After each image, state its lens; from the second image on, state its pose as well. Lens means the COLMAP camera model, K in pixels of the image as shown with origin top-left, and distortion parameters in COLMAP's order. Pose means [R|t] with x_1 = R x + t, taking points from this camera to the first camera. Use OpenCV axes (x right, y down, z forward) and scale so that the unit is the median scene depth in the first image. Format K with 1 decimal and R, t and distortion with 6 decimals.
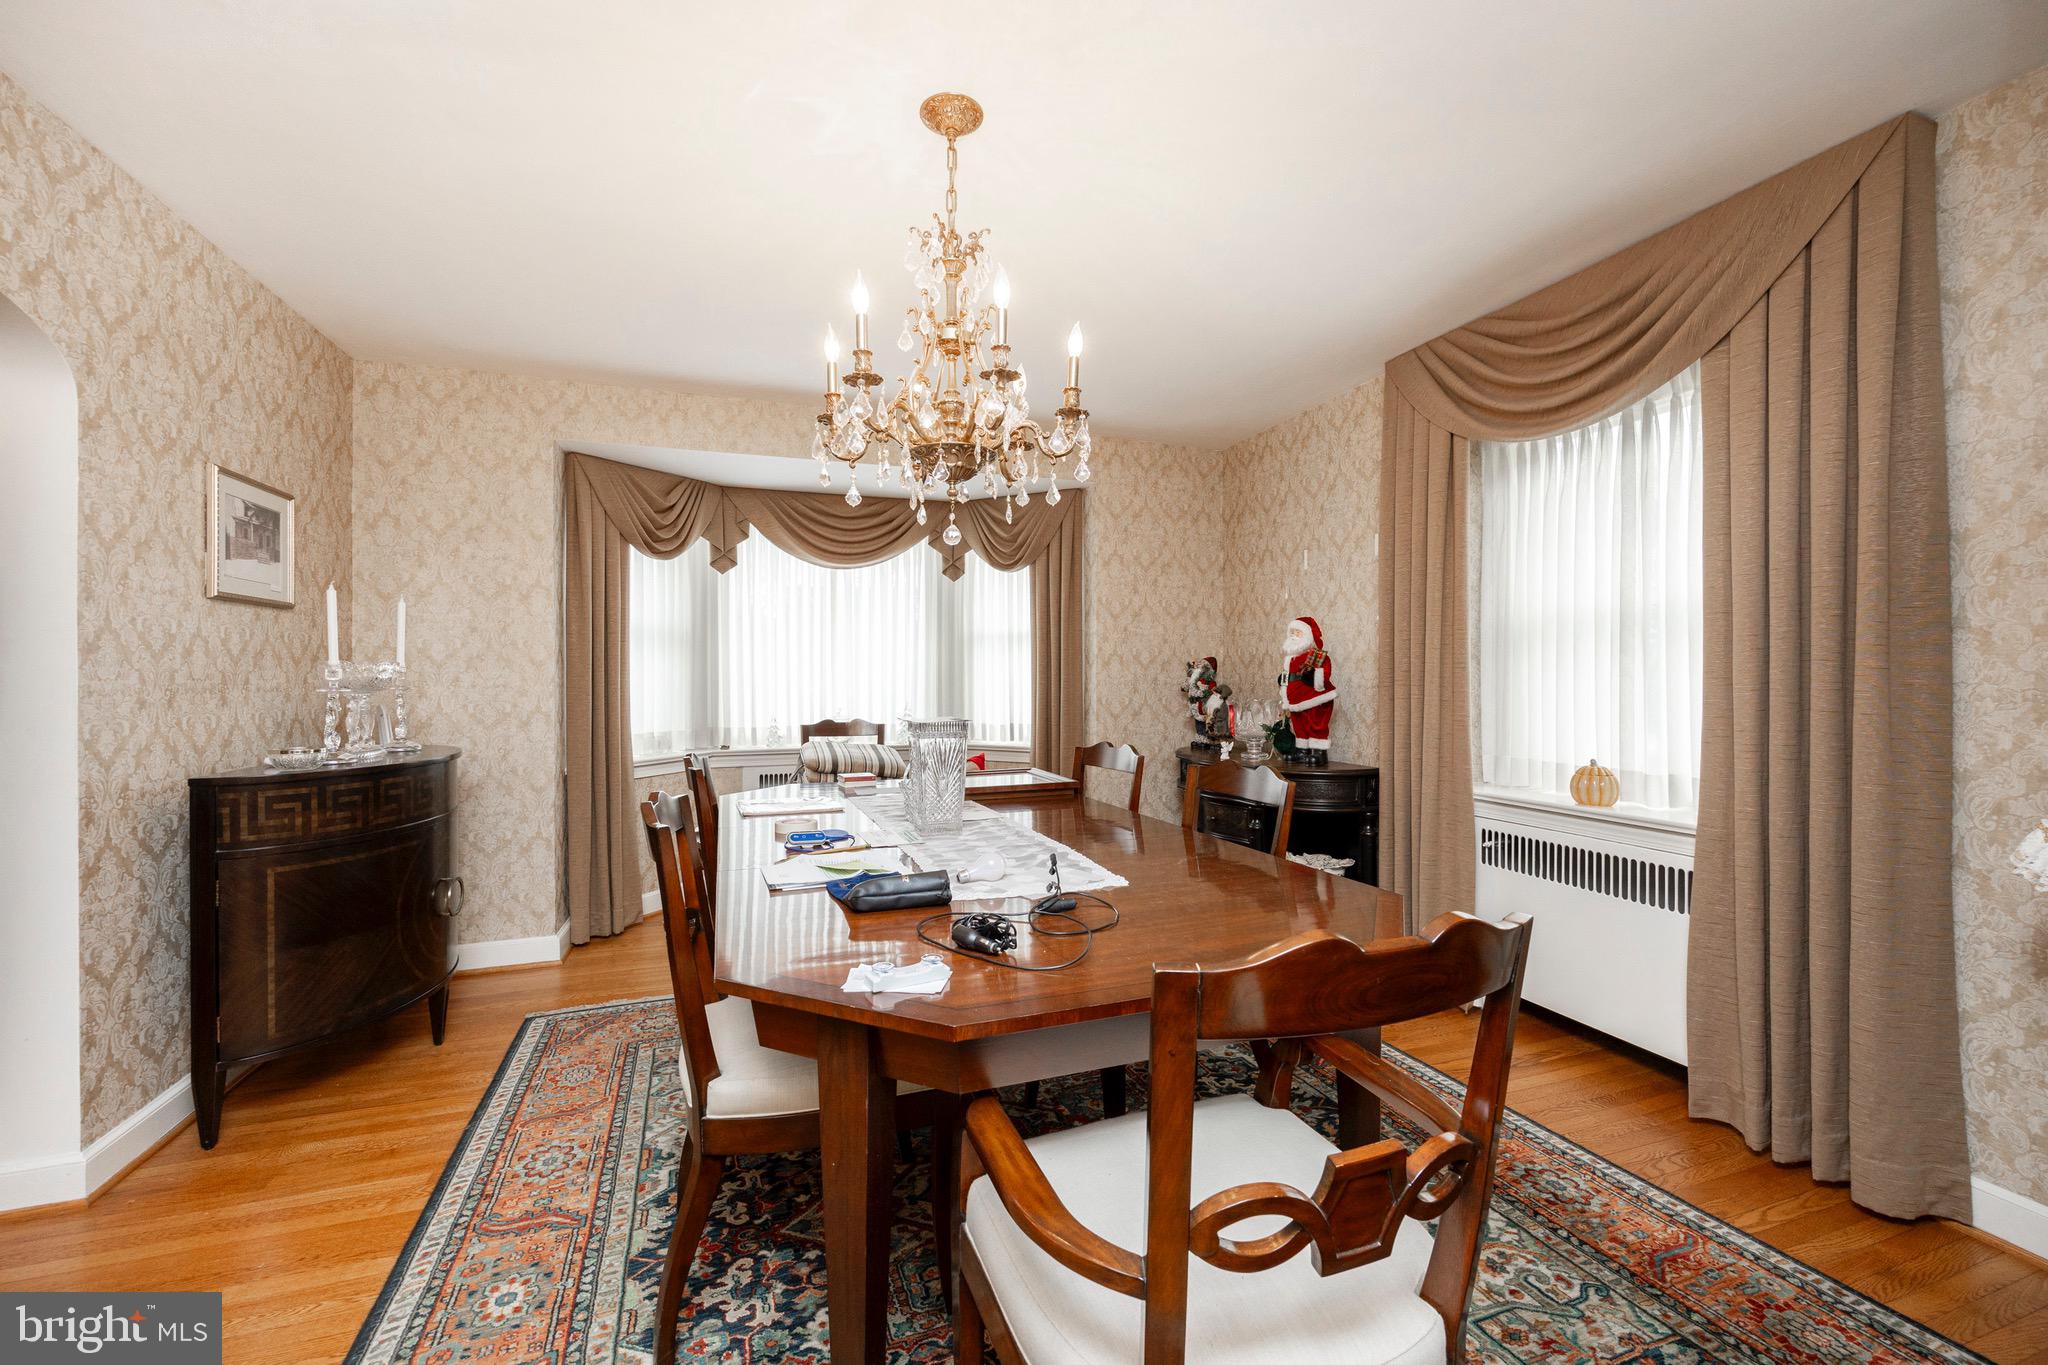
lens RADIAL K [[792.9, 0, 1024.0], [0, 792.9, 682.5], [0, 0, 1]] dist [-0.003558, 0.000204]
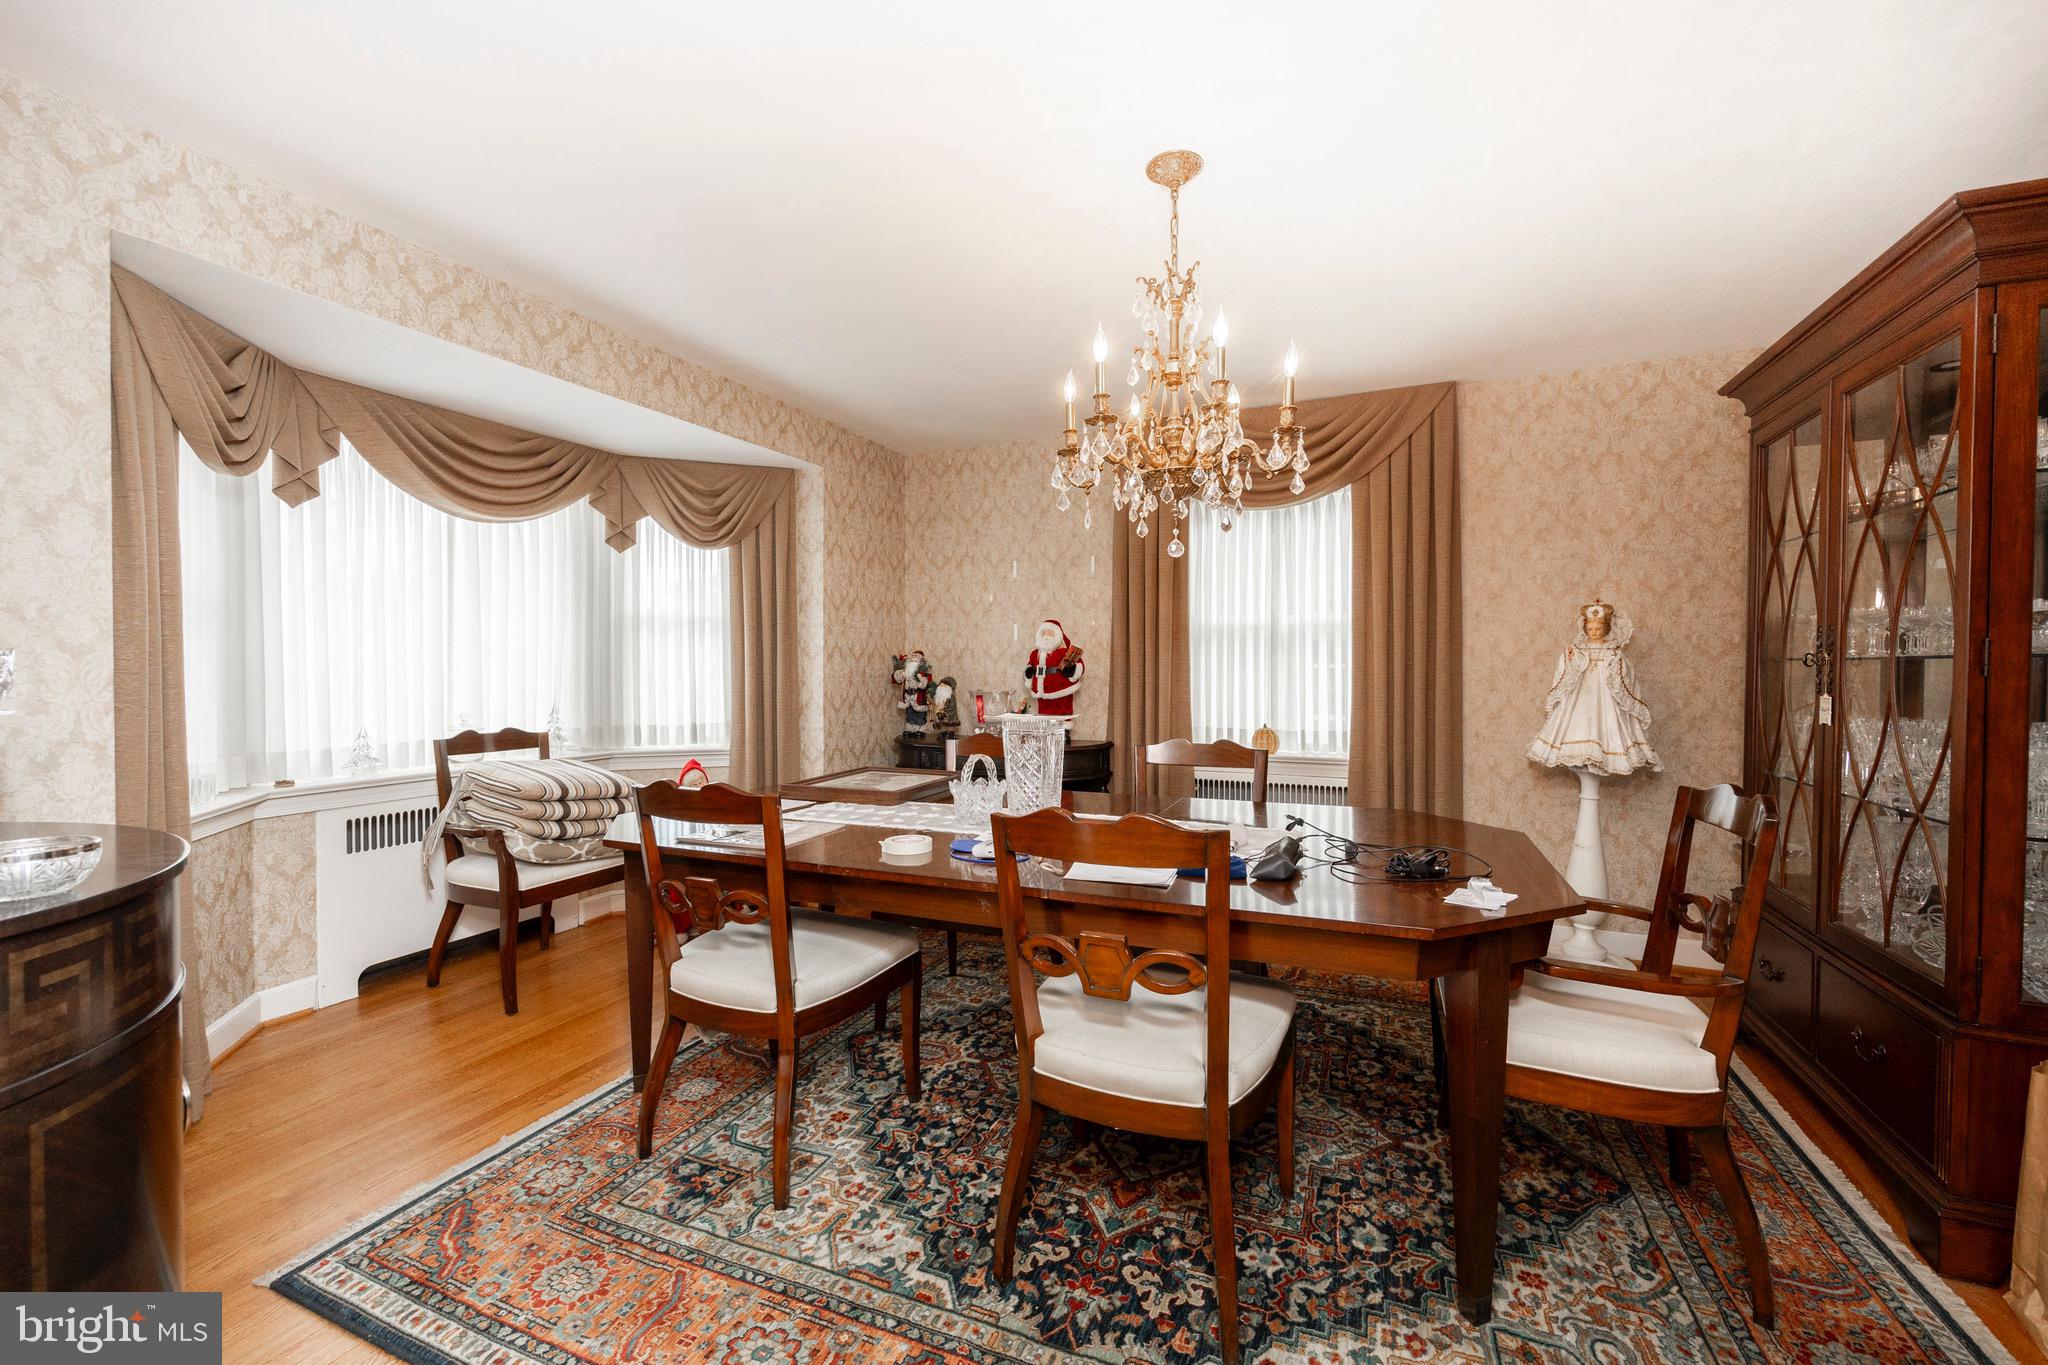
lens RADIAL K [[792.9, 0, 1024.0], [0, 792.9, 682.5], [0, 0, 1]] dist [-0.003558, 0.000204]
pose [[0.705359, -0.014221, 0.708707, -0.450108], [0.004025, 0.999863, 0.016058, -0.006861], [-0.708839, -0.008475, 0.705320, 0.159773]]
